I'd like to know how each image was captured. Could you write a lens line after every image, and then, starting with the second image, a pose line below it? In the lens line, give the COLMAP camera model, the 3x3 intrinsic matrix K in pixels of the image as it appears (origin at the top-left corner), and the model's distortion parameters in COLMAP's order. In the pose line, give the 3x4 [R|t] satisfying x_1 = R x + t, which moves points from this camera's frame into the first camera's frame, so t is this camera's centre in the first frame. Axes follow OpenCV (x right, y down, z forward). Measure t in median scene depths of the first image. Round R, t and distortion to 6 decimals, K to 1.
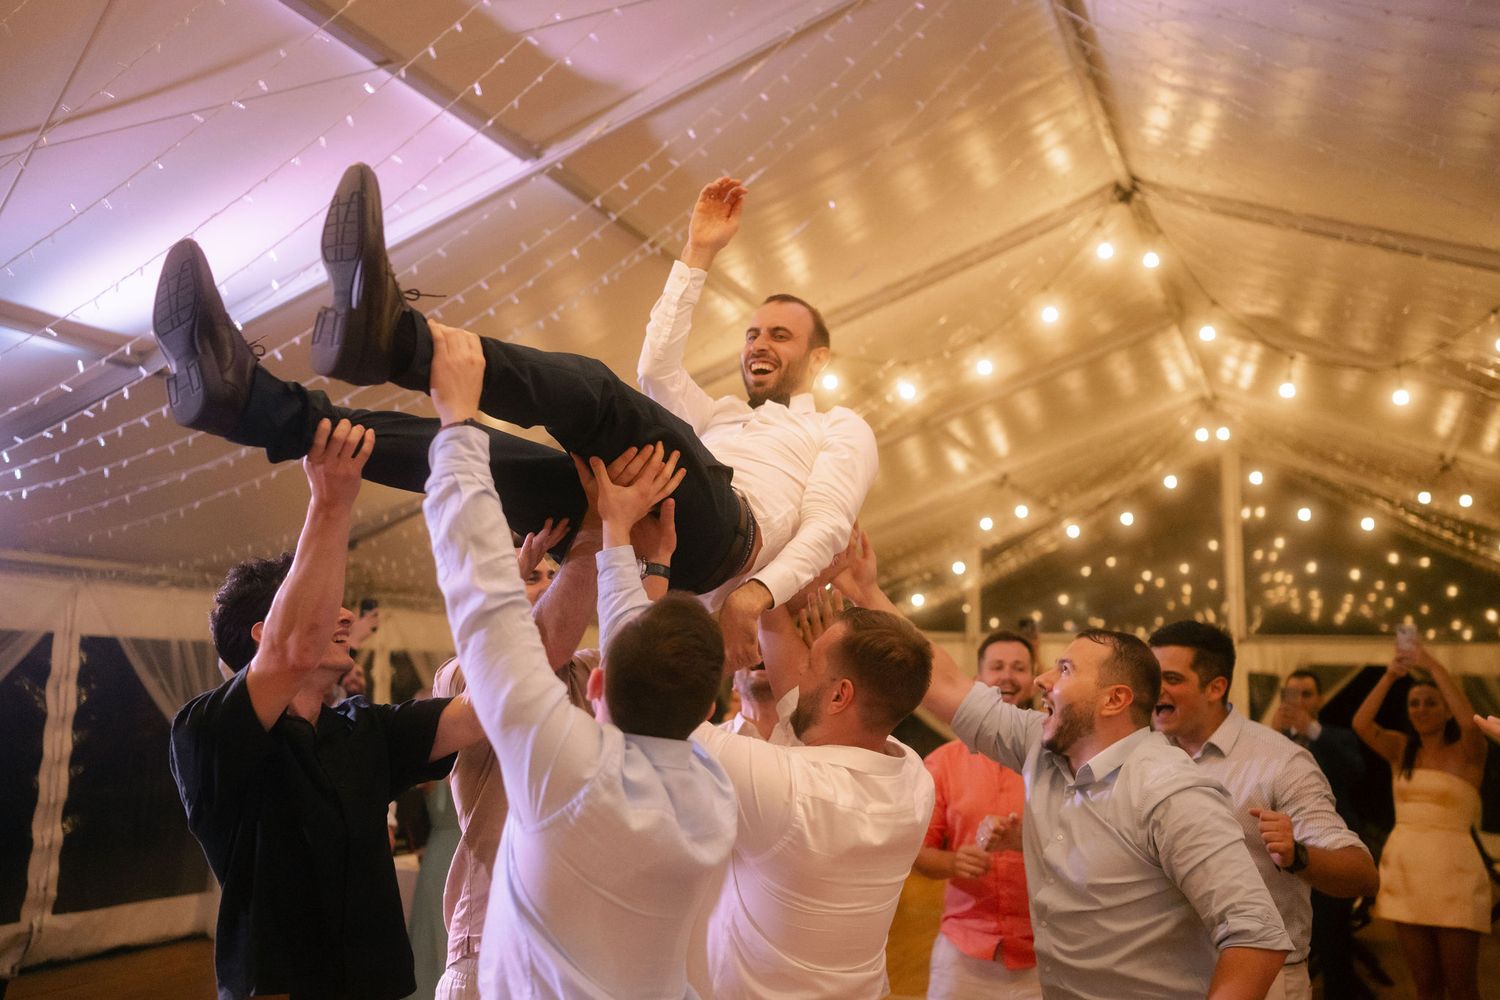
lens RADIAL K [[1391.2, 0, 752.4], [0, 1391.2, 504.1], [0, 0, 1]] dist [-0.002277, 0.000000]
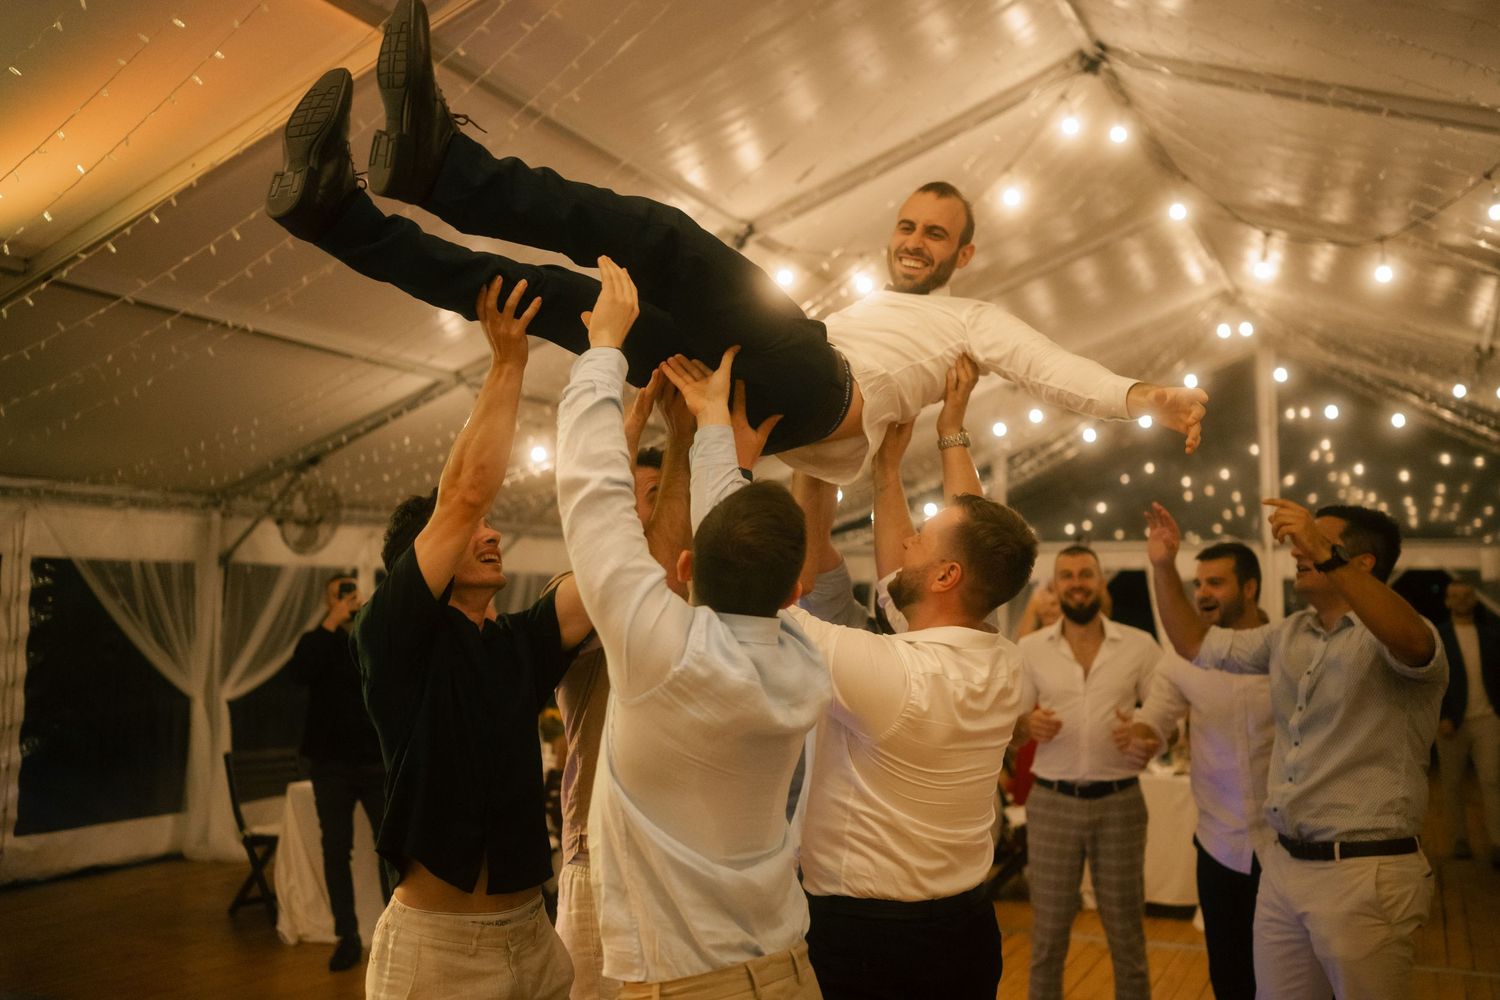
lens RADIAL K [[1391.2, 0, 757.8], [0, 1391.2, 500.6], [0, 0, 1]] dist [-0.002277, 0.000000]
pose [[0.998546, -0.018796, -0.050527, 0.085192], [0.021570, 0.998257, 0.054928, 0.012054], [0.049407, -0.055938, 0.997211, 0.046982]]
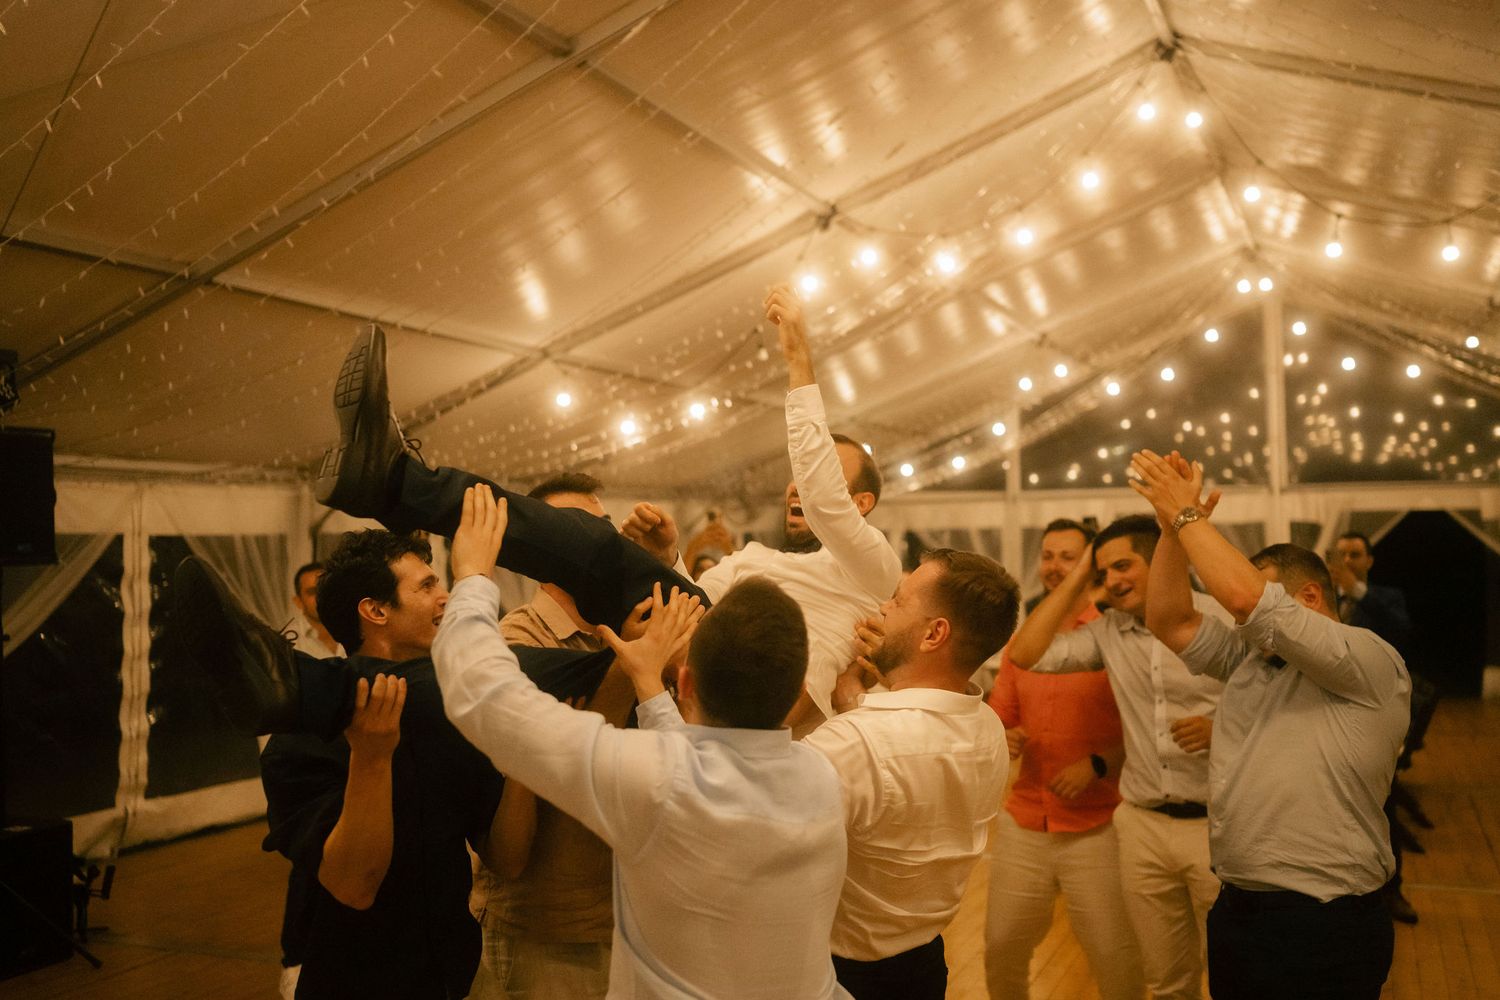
lens RADIAL K [[1391.2, 0, 746.6], [0, 1391.2, 510.1], [0, 0, 1]] dist [-0.002277, 0.000000]
pose [[0.998892, -0.035449, -0.030968, -0.007545], [0.038552, 0.993604, 0.106134, -0.017389], [0.027008, -0.107210, 0.993869, -0.012414]]
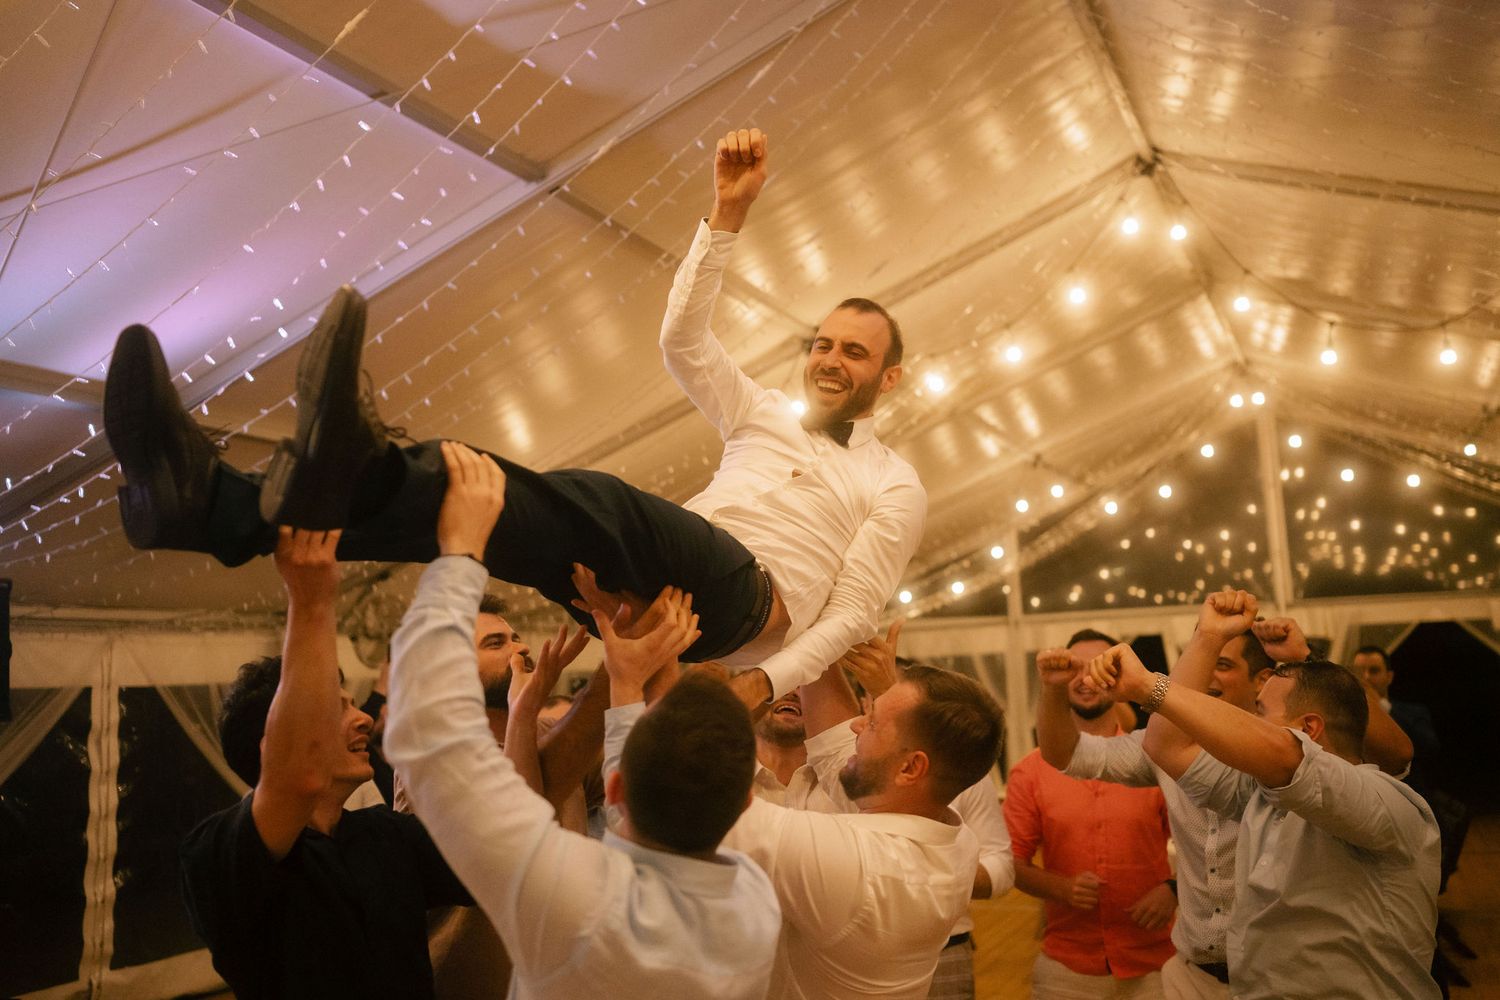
lens RADIAL K [[1391.2, 0, 751.8], [0, 1391.2, 502.1], [0, 0, 1]] dist [-0.002277, 0.000000]
pose [[0.997439, -0.068108, -0.021822, -0.002156], [0.068246, 0.997653, 0.005627, -0.012683], [0.021388, -0.007102, 0.999746, 0.019714]]
